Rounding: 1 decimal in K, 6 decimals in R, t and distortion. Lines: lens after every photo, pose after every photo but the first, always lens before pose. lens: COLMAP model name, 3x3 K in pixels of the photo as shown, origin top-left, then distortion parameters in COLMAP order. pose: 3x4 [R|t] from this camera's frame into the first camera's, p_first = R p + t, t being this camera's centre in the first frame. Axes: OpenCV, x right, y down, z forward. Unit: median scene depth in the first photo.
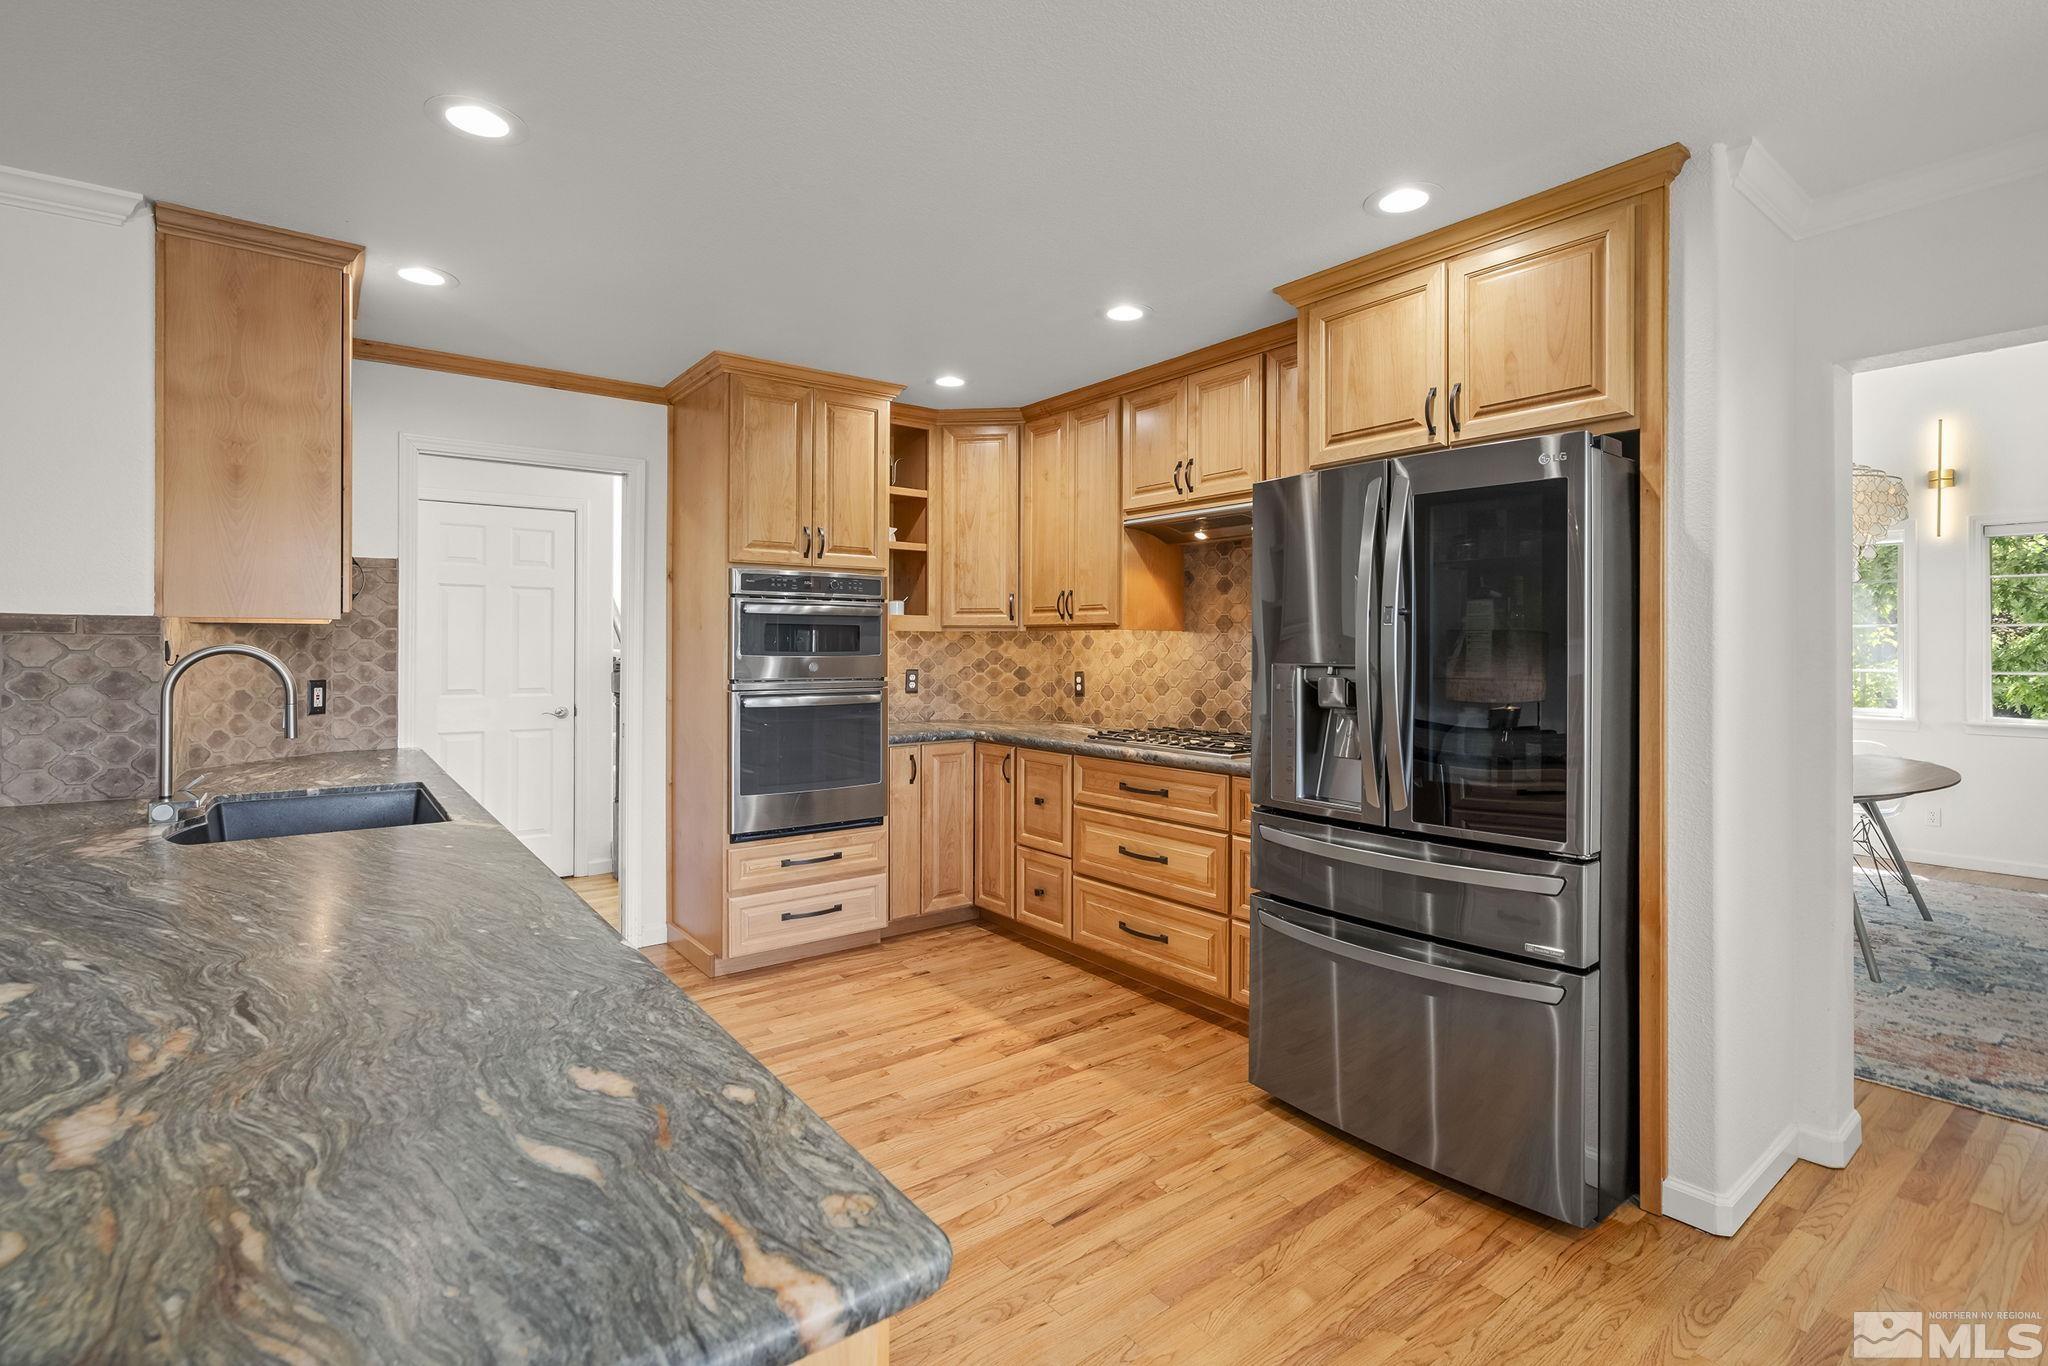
lens RADIAL K [[961.7, 0, 1047.9], [0, 961.7, 651.8], [0, 0, 1]] dist [-0.005285, 0.000009]
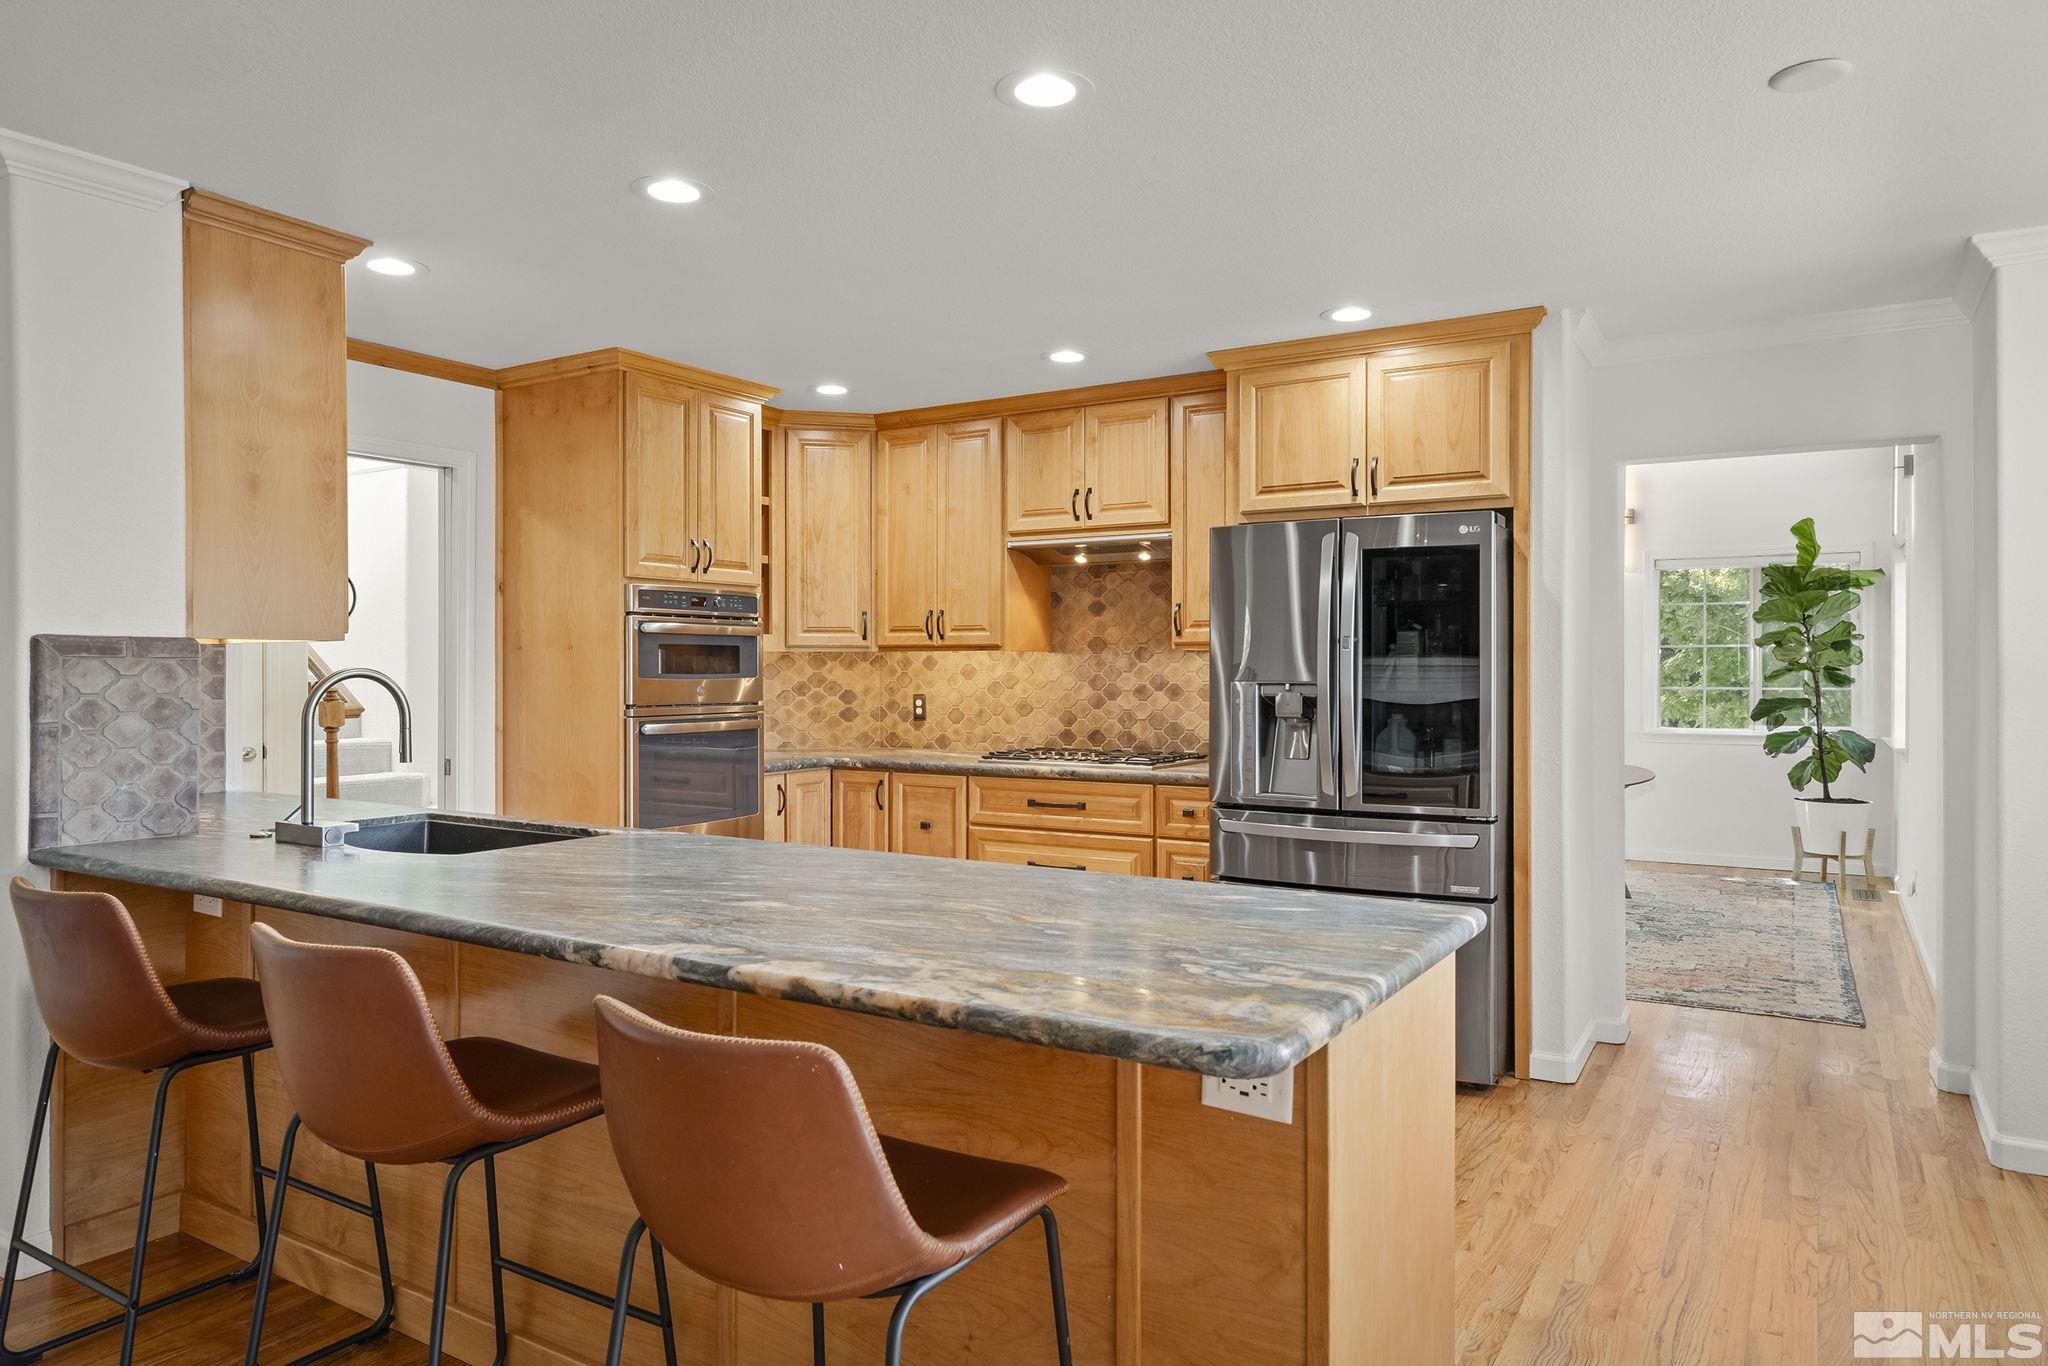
lens RADIAL K [[1279.1, 0, 1024.0], [0, 1279.1, 683.0], [0, 0, 1]] dist [0.003047, -0.000374]
pose [[0.940156, -0.007001, 0.340673, -0.376340], [0.004552, 0.999958, 0.007988, 0.000027], [-0.340715, -0.005959, 0.940148, -0.271436]]
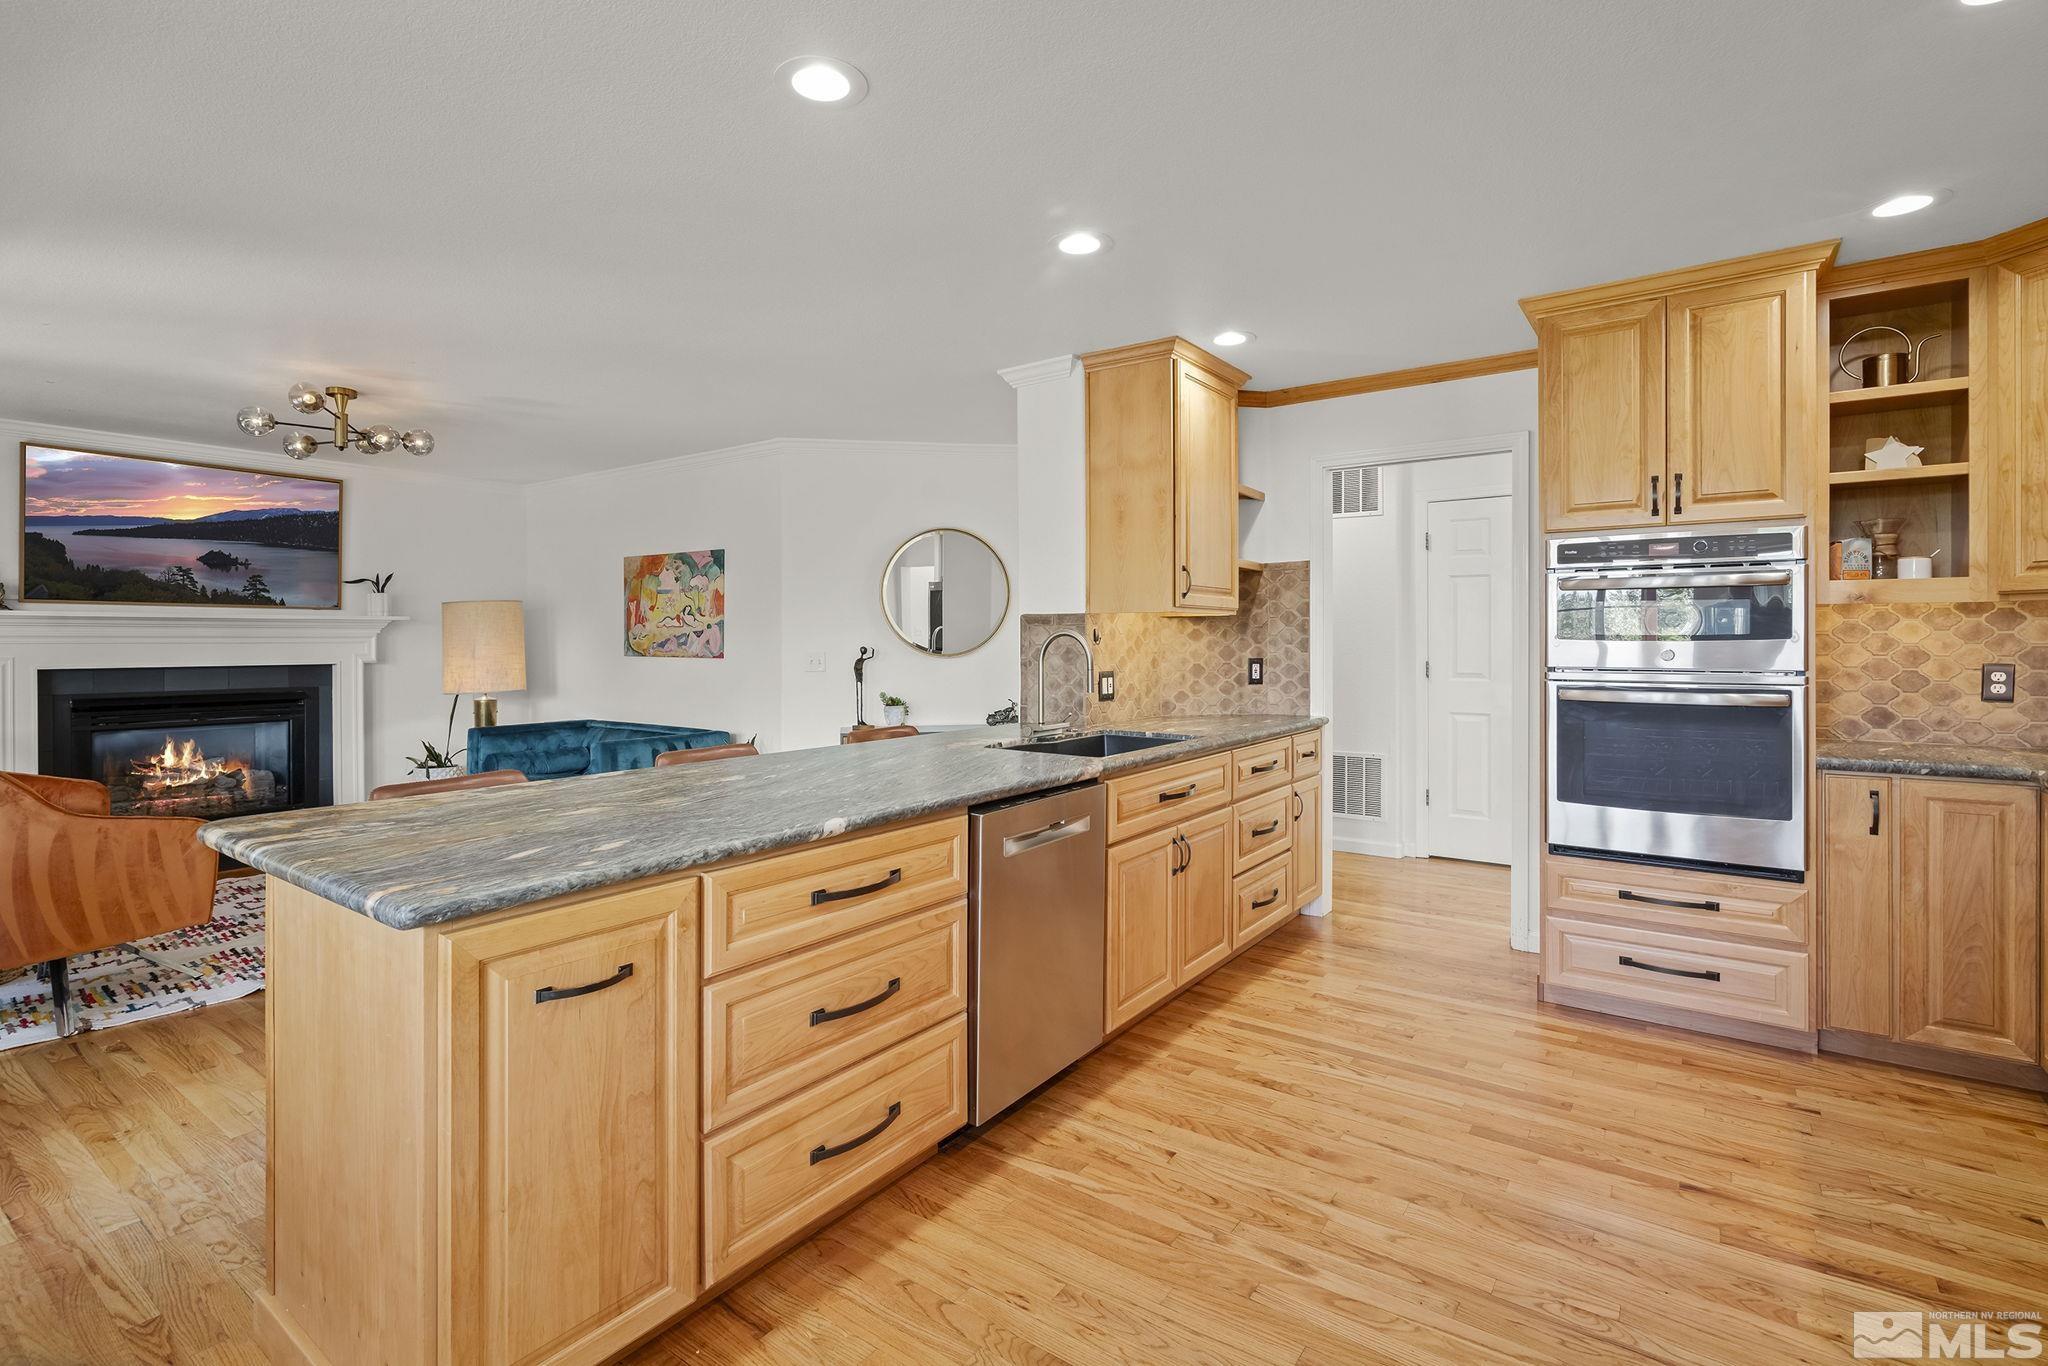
lens RADIAL K [[962.2, 0, 1016.5], [0, 962.2, 647.7], [0, 0, 1]] dist [-0.000177, -0.000105]
pose [[0.272568, 0.006283, -0.962116, 0.368830], [-0.001384, 0.999980, 0.006138, 0.006455], [0.962135, -0.000341, 0.272572, 0.283060]]
